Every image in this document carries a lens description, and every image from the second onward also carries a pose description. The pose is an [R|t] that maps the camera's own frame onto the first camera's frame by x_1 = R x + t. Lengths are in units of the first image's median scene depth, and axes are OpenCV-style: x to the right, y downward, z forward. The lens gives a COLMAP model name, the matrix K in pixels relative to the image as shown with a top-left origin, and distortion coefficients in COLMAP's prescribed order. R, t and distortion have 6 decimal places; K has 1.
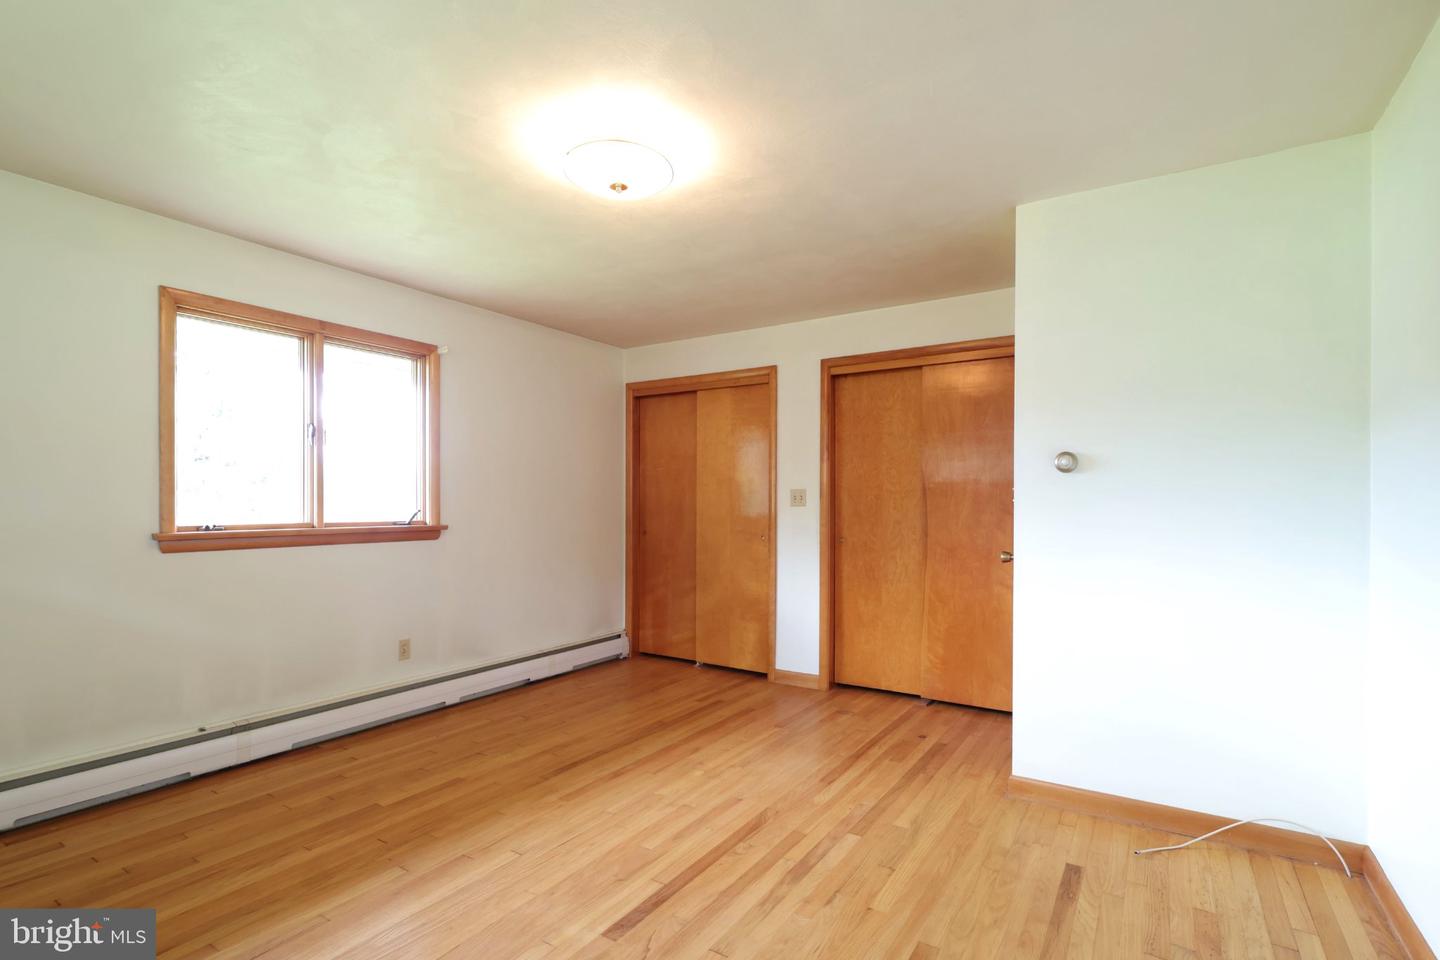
lens RADIAL K [[680.9, 0, 723.7], [0, 680.9, 499.4], [0, 0, 1]] dist [0.002219, 0.000270]
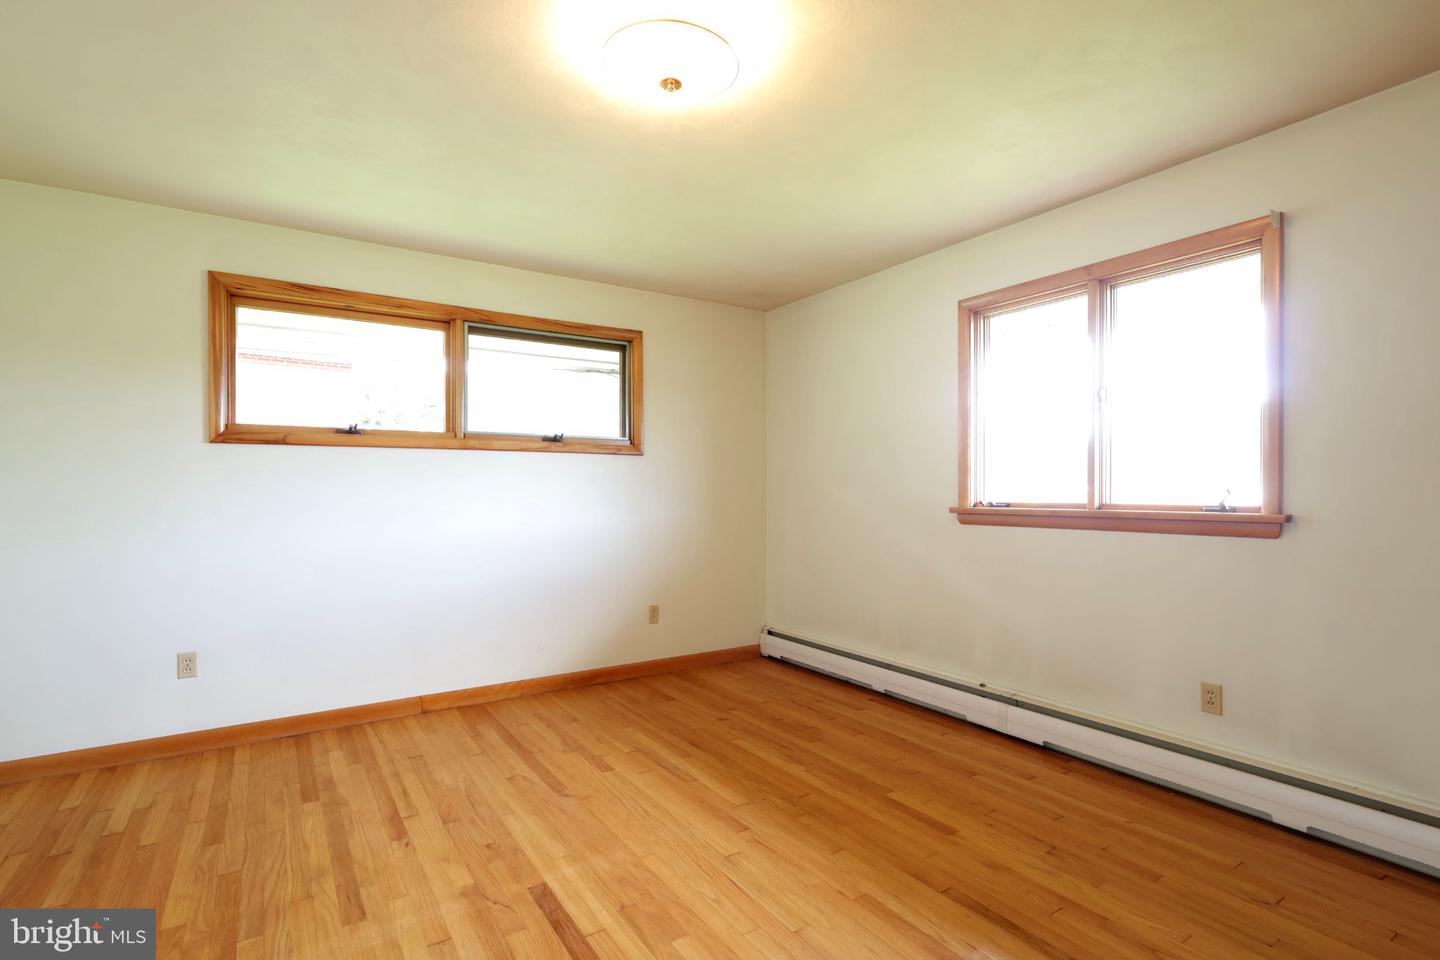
lens RADIAL K [[689.0, 0, 720.0], [0, 689.0, 480.0], [0, 0, 1]] dist [0.000919, 0.000265]
pose [[-0.403975, -0.015220, -0.914644, 0.441757], [0.005242, 0.999807, -0.018952, 0.021675], [0.914755, -0.012450, -0.403817, 1.066392]]
